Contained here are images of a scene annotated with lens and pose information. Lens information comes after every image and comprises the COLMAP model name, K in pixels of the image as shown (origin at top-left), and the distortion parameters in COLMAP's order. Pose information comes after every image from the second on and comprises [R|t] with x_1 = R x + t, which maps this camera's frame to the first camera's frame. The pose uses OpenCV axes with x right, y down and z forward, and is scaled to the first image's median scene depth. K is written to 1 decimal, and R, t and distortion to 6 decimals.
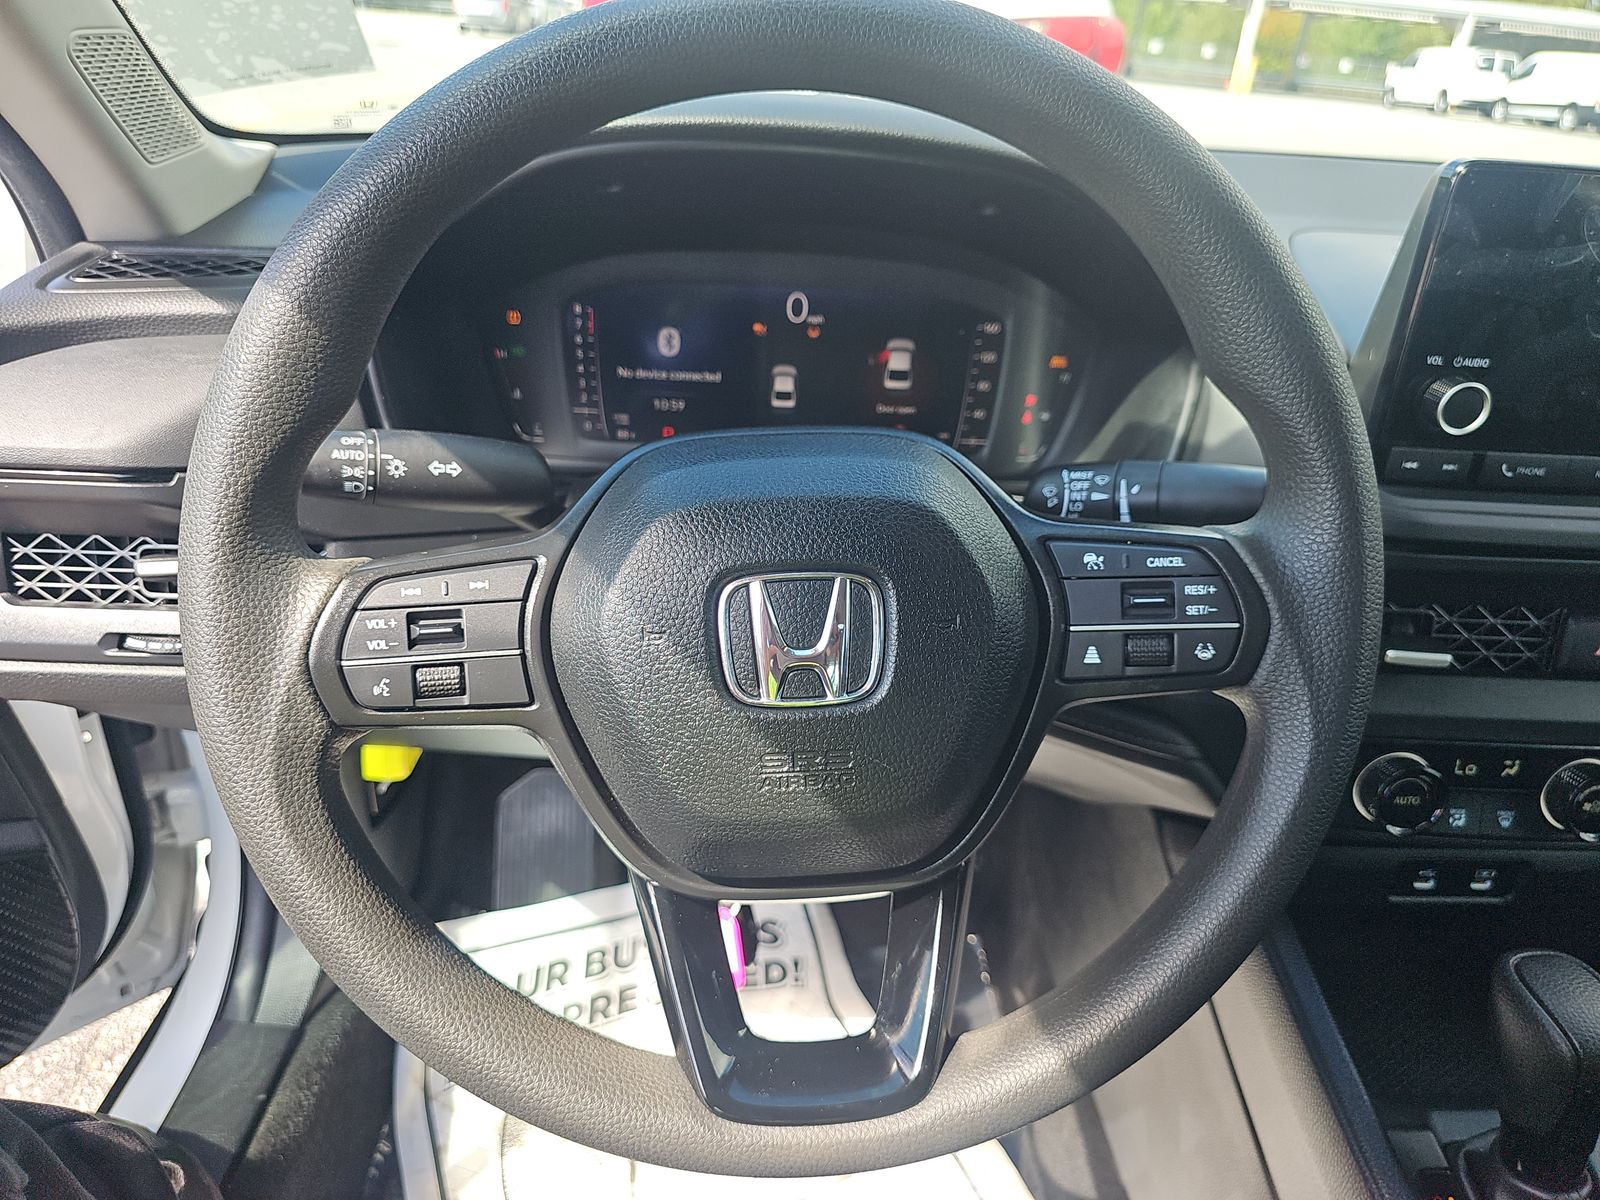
lens RADIAL K [[1080.9, 0, 800.0], [0, 1080.9, 600.0], [0, 0, 1]] dist [0.000152, -0.002429]
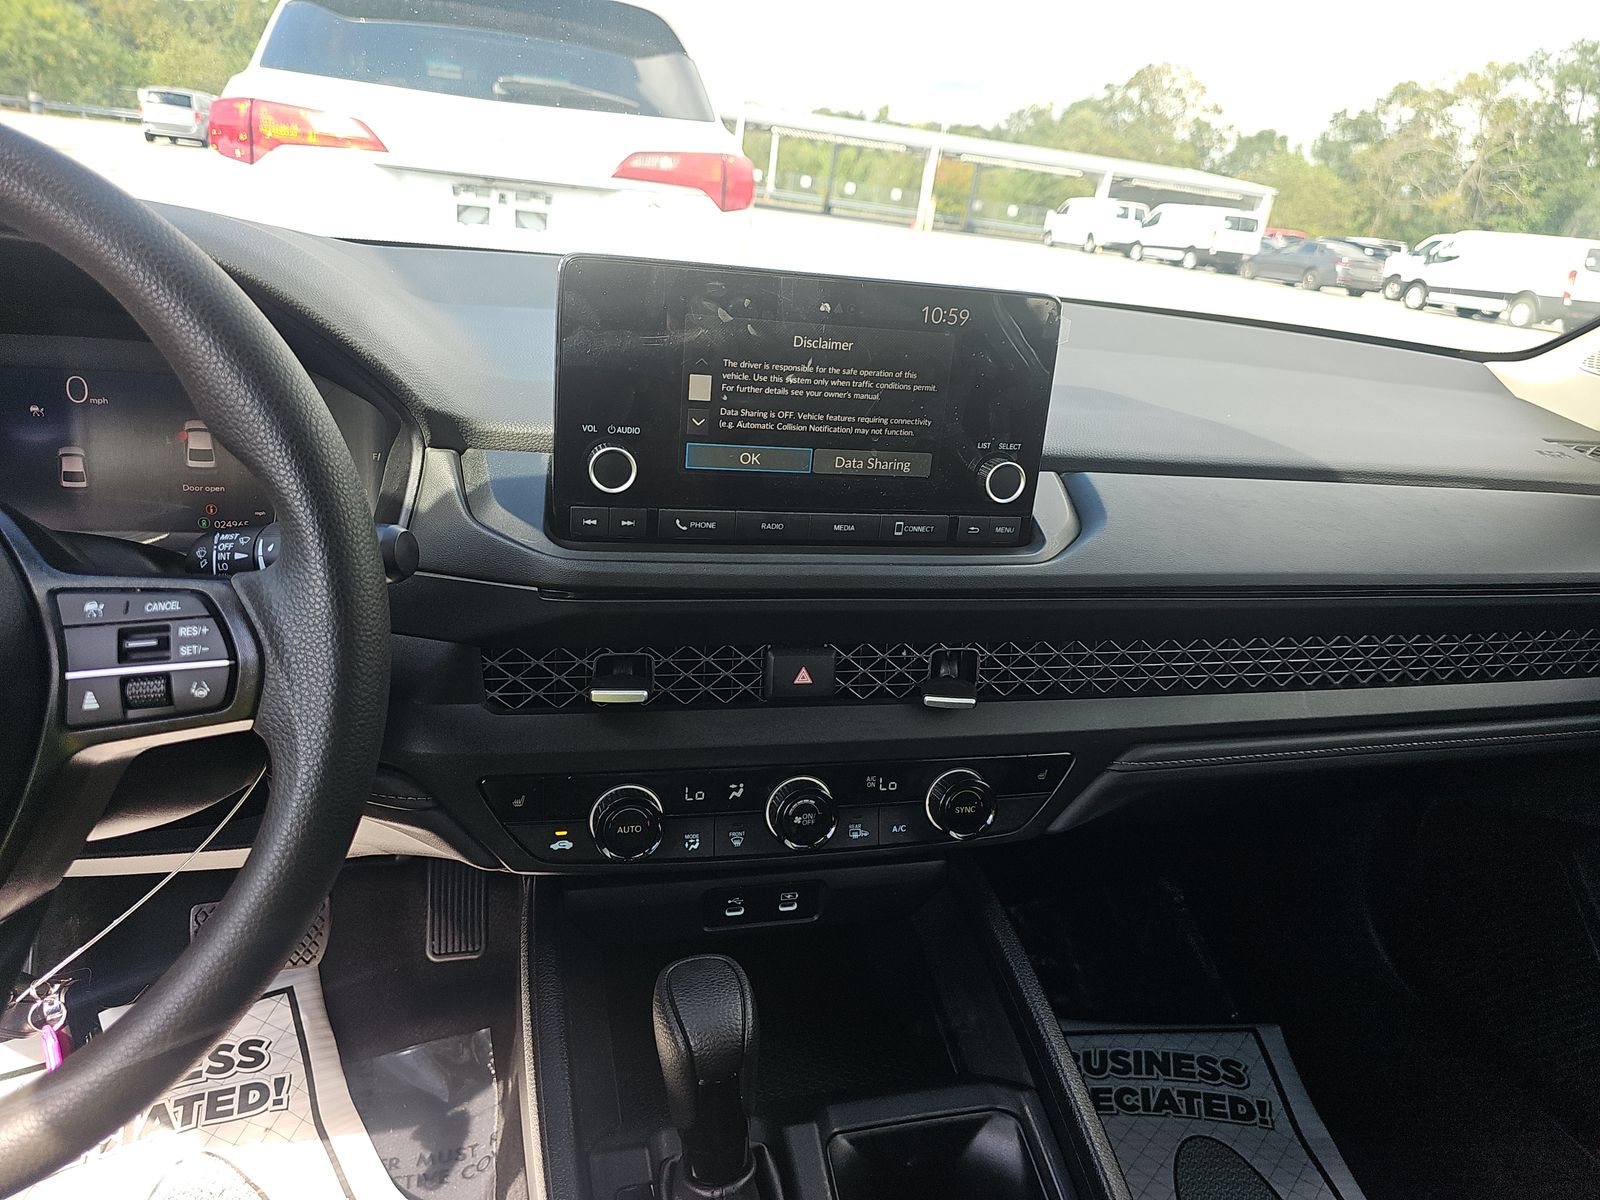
lens RADIAL K [[1056.0, 0, 800.0], [0, 1056.0, 600.0], [0, 0, 1]] dist [0.031698, -0.003162]
pose [[0.976521, -0.041552, 0.211375, 0.500231], [0.062000, 0.993915, -0.091047, 0.062949], [-0.206305, 0.102015, 0.973155, -0.091946]]
